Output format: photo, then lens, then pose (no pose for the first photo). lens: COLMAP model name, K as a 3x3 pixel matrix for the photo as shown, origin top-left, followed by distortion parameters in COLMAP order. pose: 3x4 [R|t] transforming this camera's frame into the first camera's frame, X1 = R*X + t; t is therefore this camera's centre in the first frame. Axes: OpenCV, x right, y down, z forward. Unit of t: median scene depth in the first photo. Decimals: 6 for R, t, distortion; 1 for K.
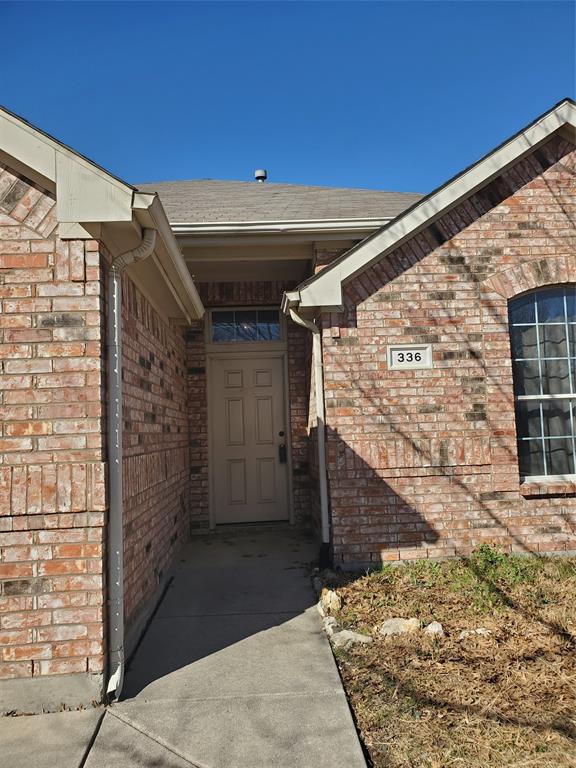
lens RADIAL K [[600.1, 0, 288.0], [0, 600.1, 384.0], [0, 0, 1]] dist [0.004553, 0.012311]
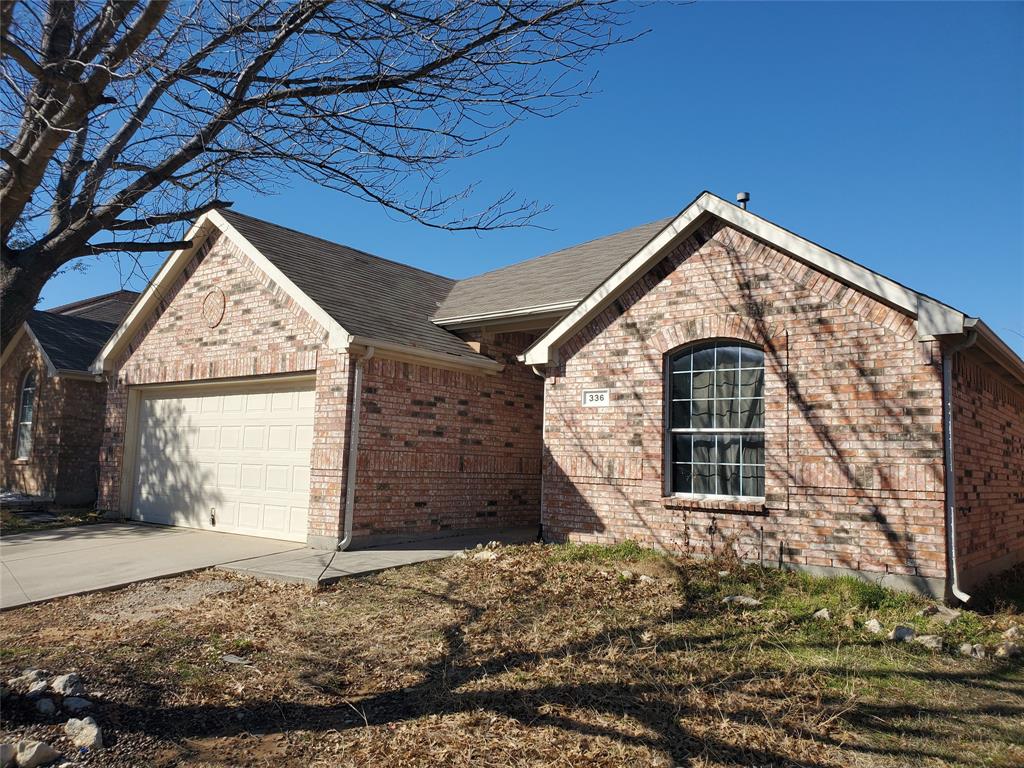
lens RADIAL K [[777.3, 0, 512.0], [0, 777.3, 384.0], [0, 0, 1]] dist [0.089765, 0.002179]
pose [[0.742177, -0.005663, -0.670180, 1.269450], [-0.008454, 0.999806, -0.017810, -0.043391], [0.670151, 0.018884, 0.741985, -0.469788]]
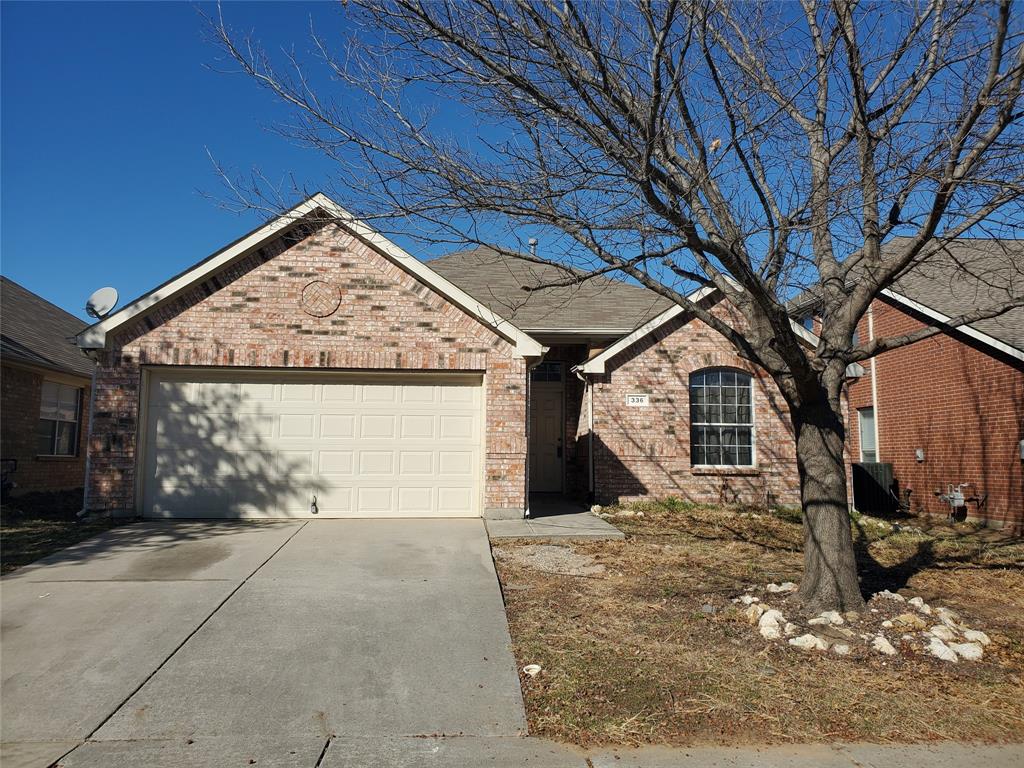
lens RADIAL K [[824.5, 0, 511.2], [0, 824.5, 369.8], [0, 0, 1]] dist [0.156778, 0.001528]
pose [[0.998422, 0.050629, 0.024296, -0.282043], [-0.049767, 0.998151, -0.034888, -0.029303], [-0.026017, 0.033624, 0.999096, -1.711999]]
